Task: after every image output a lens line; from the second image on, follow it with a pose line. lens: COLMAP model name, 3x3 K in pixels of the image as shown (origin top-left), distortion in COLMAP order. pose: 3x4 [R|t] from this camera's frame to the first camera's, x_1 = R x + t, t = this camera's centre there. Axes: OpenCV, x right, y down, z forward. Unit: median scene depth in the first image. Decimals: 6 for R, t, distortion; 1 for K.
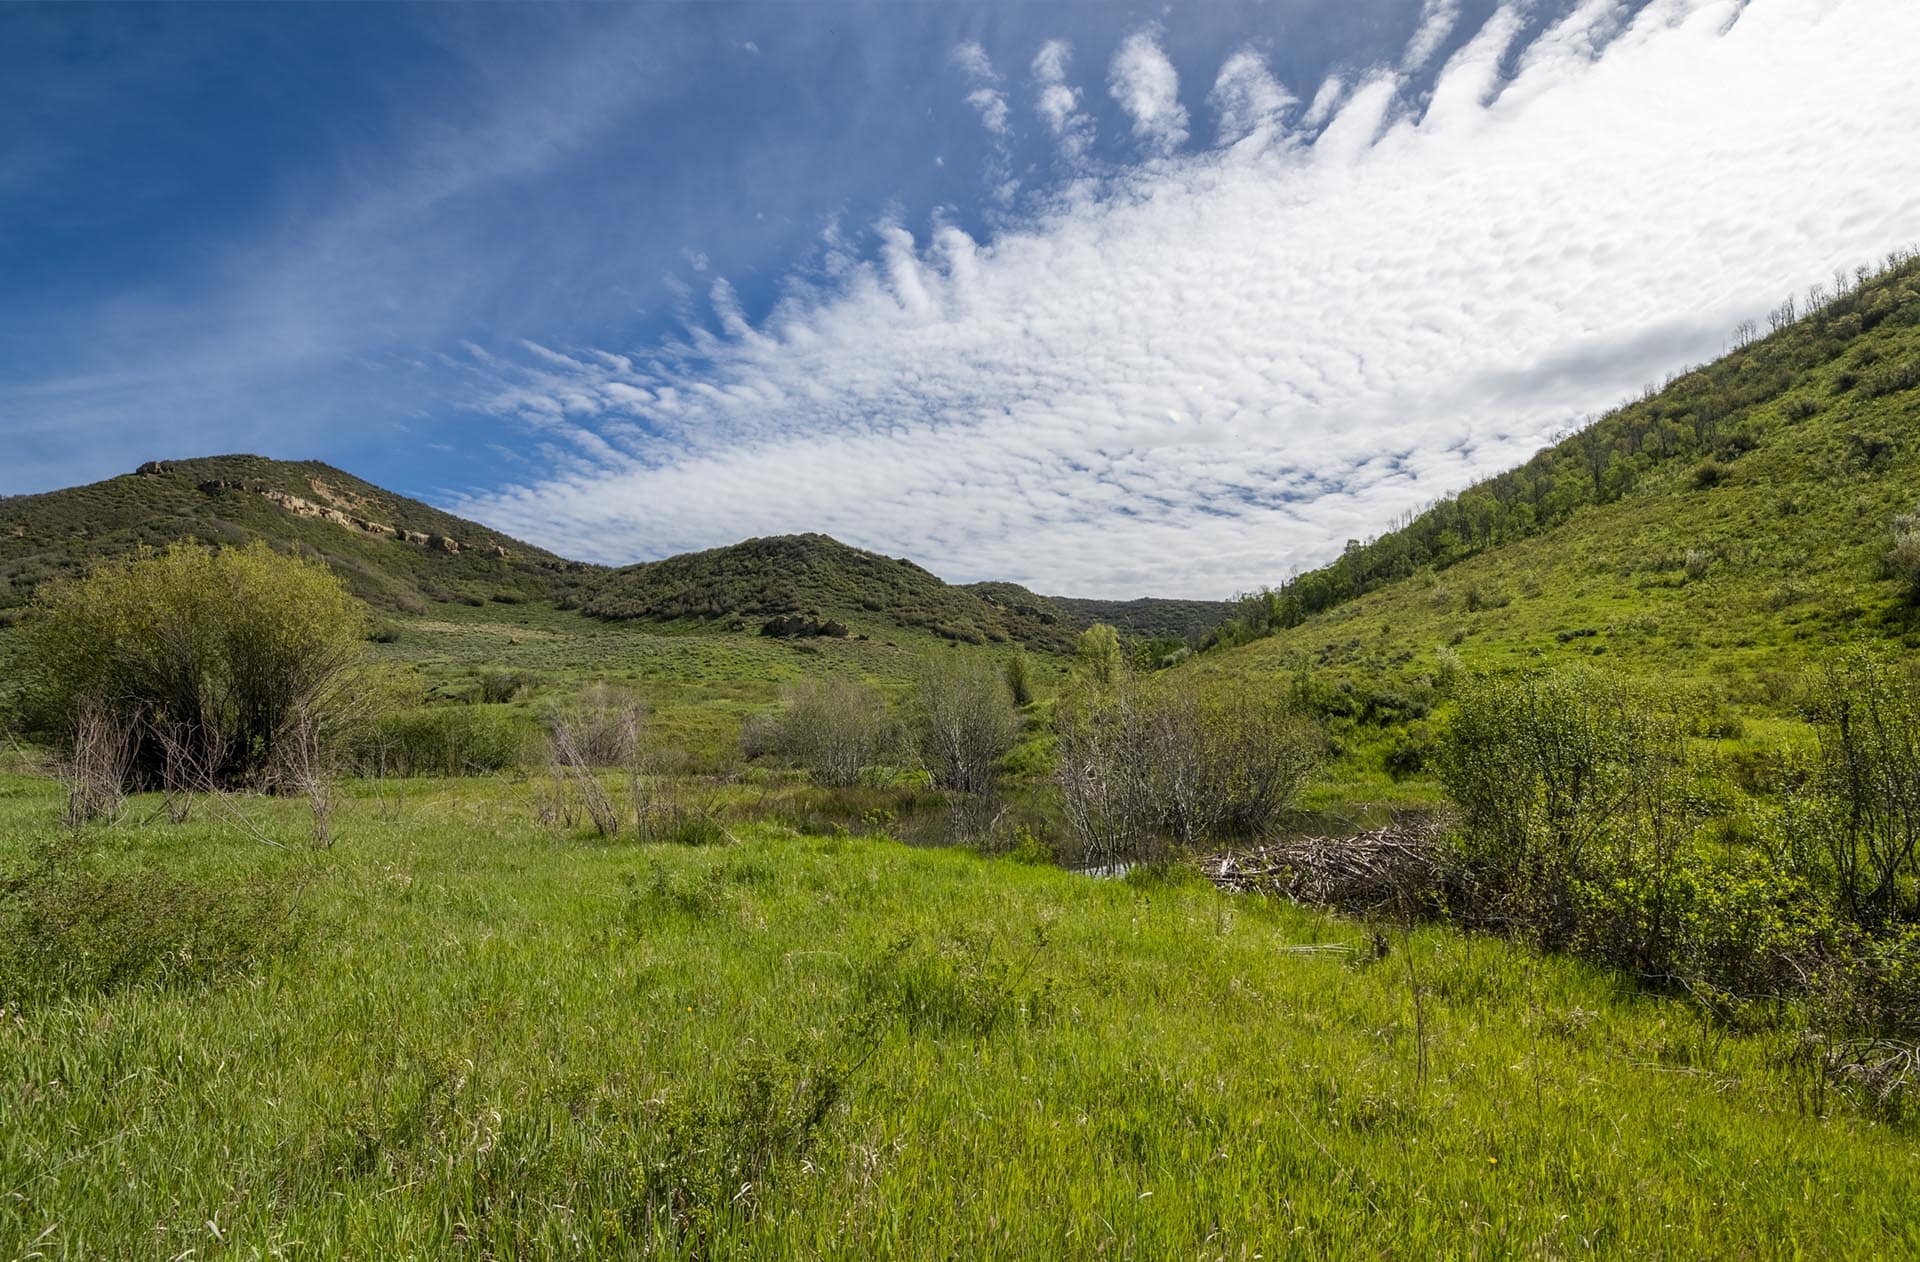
lens RADIAL K [[847.3, 0, 967.1], [0, 847.3, 647.3], [0, 0, 1]] dist [0.009900, -0.004757]
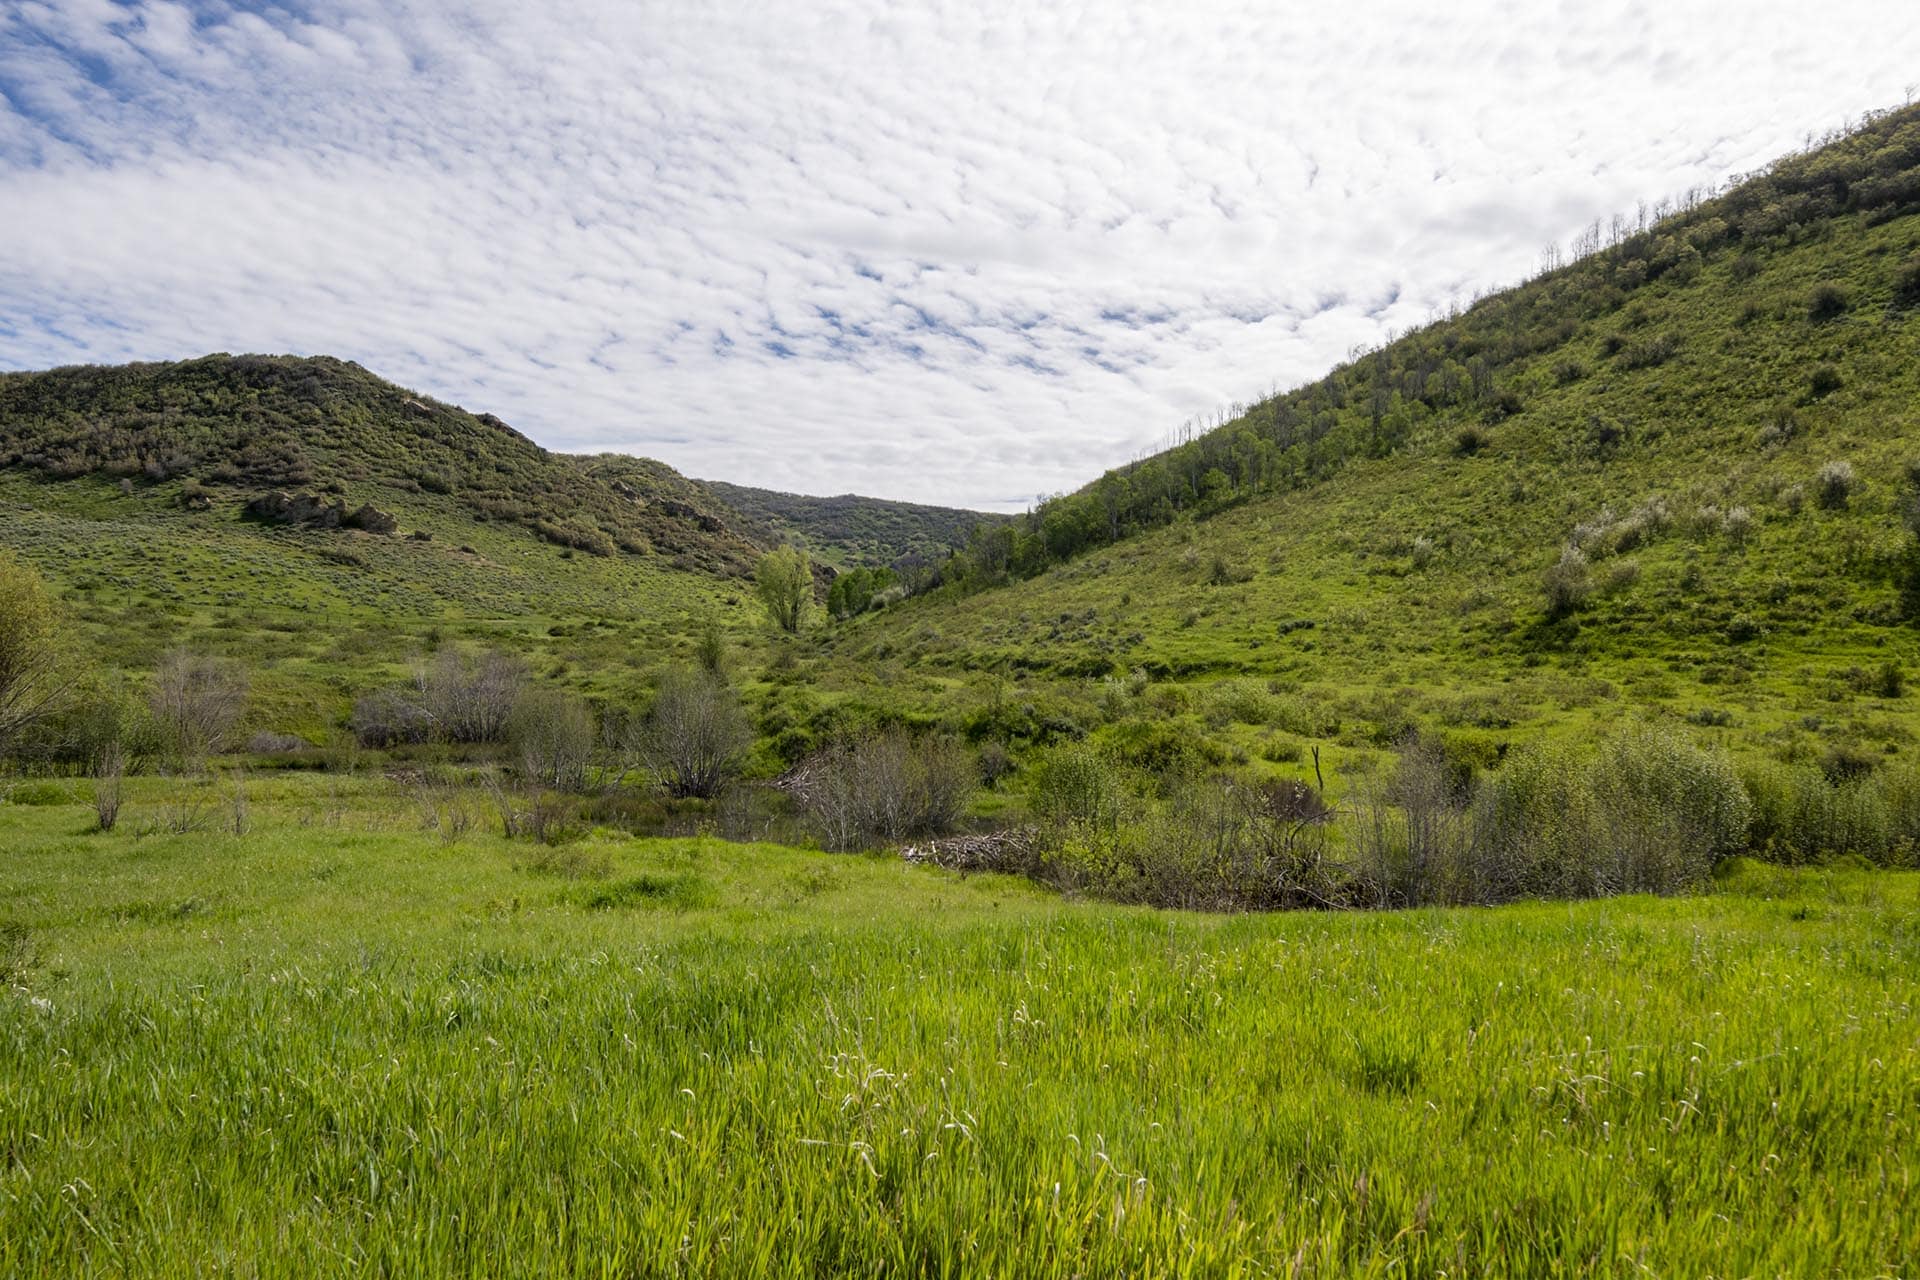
lens RADIAL K [[1262.0, 0, 960.0], [0, 1262.0, 640.0], [0, 0, 1]] dist [0.017169, 0.000917]
pose [[0.954112, 0.042467, 0.296422, -0.027468], [-0.061502, 0.996580, 0.055186, -0.022943], [-0.293065, -0.070884, 0.953461, -0.103387]]
